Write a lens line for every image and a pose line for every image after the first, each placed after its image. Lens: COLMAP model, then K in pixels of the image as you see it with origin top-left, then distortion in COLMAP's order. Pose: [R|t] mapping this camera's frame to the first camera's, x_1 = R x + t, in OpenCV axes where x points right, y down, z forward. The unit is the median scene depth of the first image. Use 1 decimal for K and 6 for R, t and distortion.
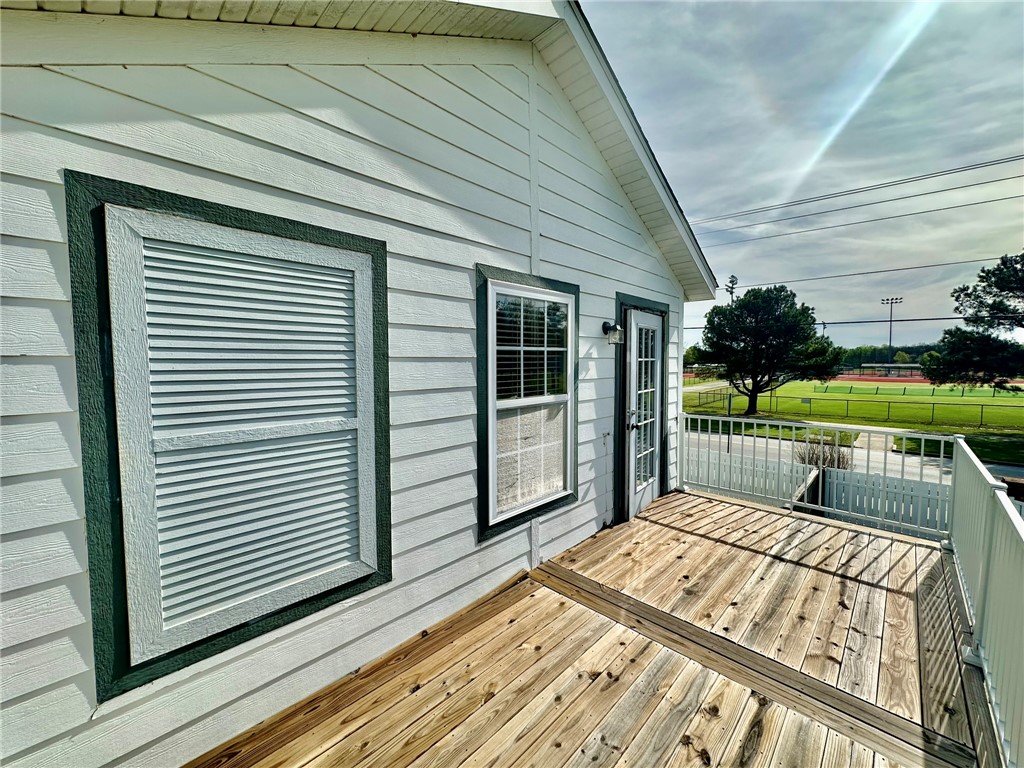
lens RADIAL K [[407.5, 0, 512.0], [0, 407.5, 384.0], [0, 0, 1]] dist [-0.001418, 0.000113]
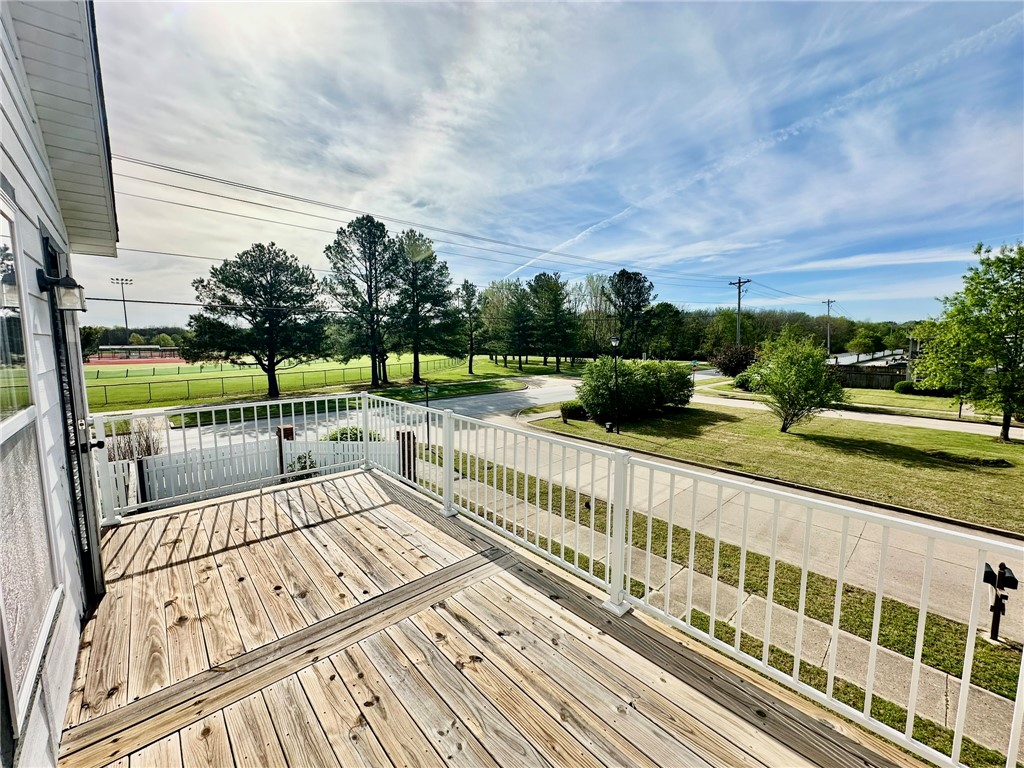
lens RADIAL K [[407.5, 0, 512.0], [0, 407.5, 384.0], [0, 0, 1]] dist [-0.001418, 0.000113]
pose [[0.060582, -0.102497, 0.992887, -0.294540], [0.058196, 0.993384, 0.098998, -0.014139], [-0.996465, 0.051785, 0.066146, 0.338422]]
